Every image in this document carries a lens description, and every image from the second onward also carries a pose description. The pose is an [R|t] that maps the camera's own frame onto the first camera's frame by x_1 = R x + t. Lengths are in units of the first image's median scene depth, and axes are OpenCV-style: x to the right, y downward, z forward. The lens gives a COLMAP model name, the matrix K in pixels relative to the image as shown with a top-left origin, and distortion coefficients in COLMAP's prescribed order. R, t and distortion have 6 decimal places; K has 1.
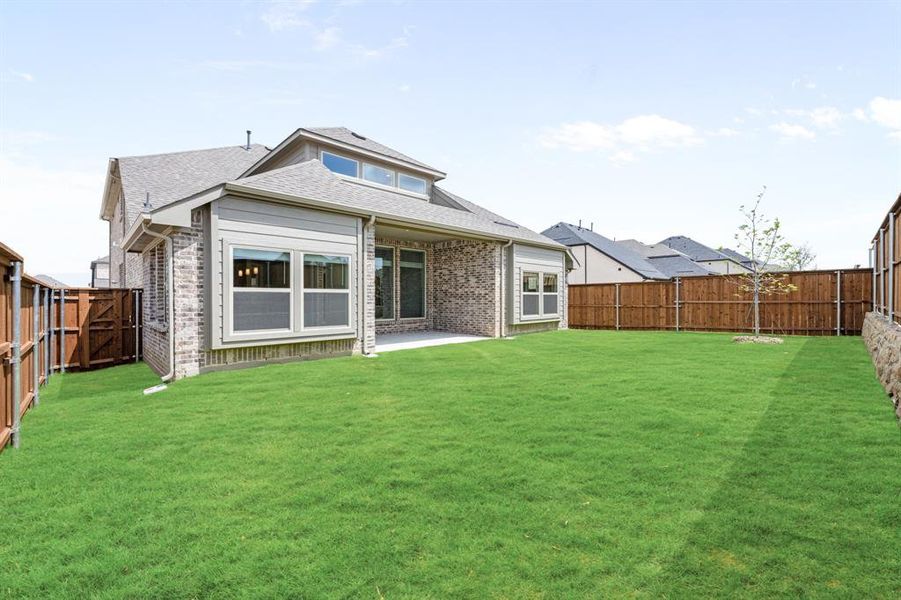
lens RADIAL K [[365.1, 0, 450.5], [0, 365.1, 300.0], [0, 0, 1]] dist [0.000029, 0.000038]
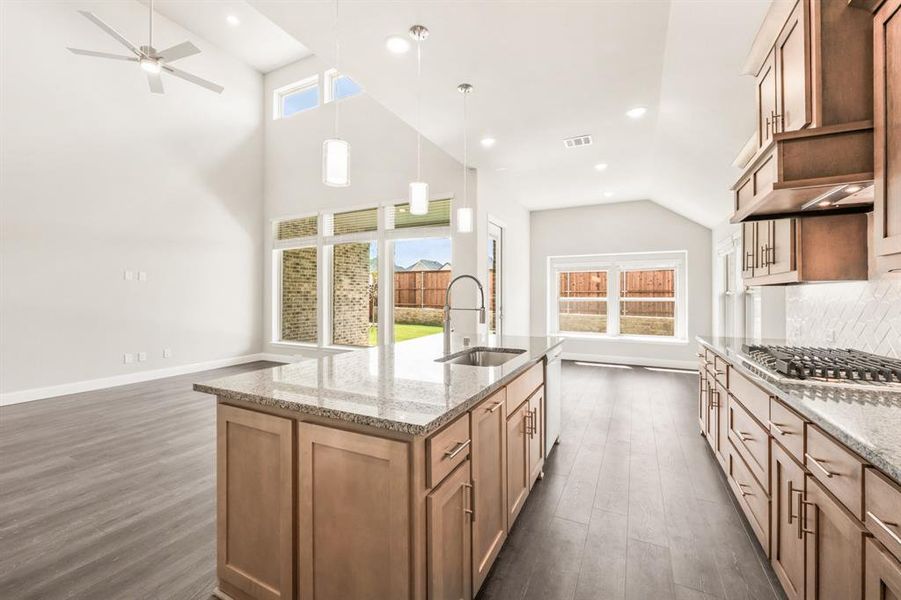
lens RADIAL K [[370.8, 0, 451.9], [0, 370.8, 294.8], [0, 0, 1]] dist [0.000126, 0.000097]
pose [[-0.349112, 0.002169, 0.937078, -0.802994], [0.001910, 0.999997, -0.001603, -0.023405], [-0.937079, 0.001230, -0.349115, 1.113579]]
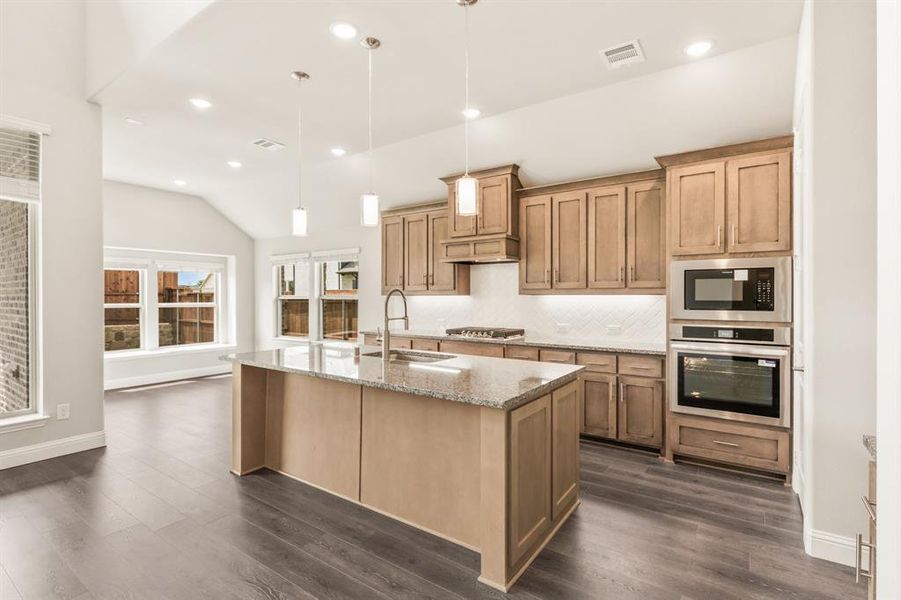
lens RADIAL K [[430.9, 0, 452.0], [0, 430.9, 297.3], [0, 0, 1]] dist [0.000984, 0.000069]
pose [[-0.978215, 0.002264, -0.207581, -0.578333], [0.000774, 0.999973, 0.007261, -0.032431], [0.207592, 0.006943, -0.978191, 1.320243]]
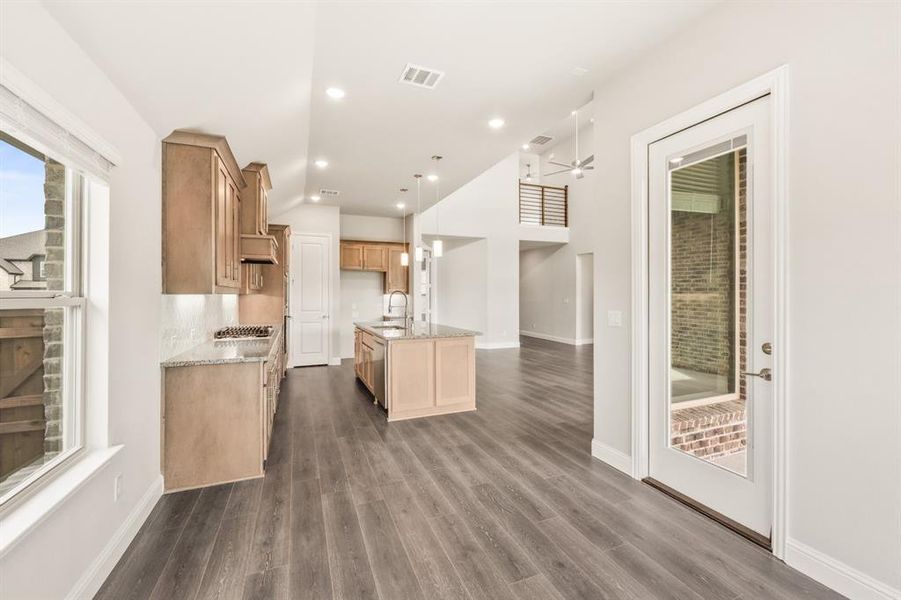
lens RADIAL K [[370.8, 0, 451.9], [0, 370.8, 294.8], [0, 0, 1]] dist [0.000126, 0.000097]
pose [[0.935763, -0.000378, -0.352630, -0.374593], [-0.000156, 0.999999, -0.001488, -0.030079], [0.352630, 0.001447, 0.935762, 0.617860]]
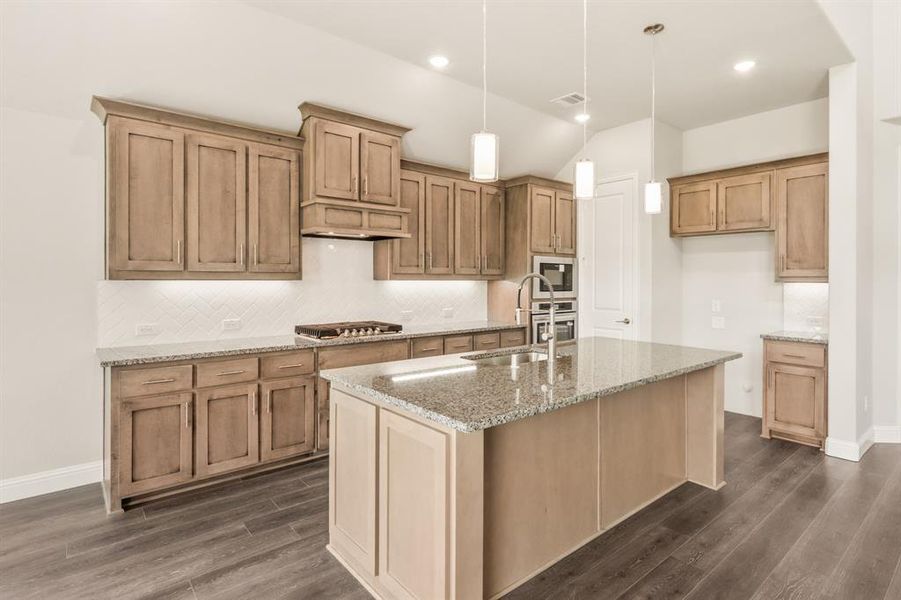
lens RADIAL K [[465.7, 0, 470.3], [0, 465.7, 280.1], [0, 0, 1]] dist [-0.001025, 0.000091]
pose [[-0.038117, 0.000232, -0.999273, -0.346264], [-0.006282, 0.999980, 0.000472, -0.032400], [0.999254, 0.006296, -0.038115, 1.004042]]
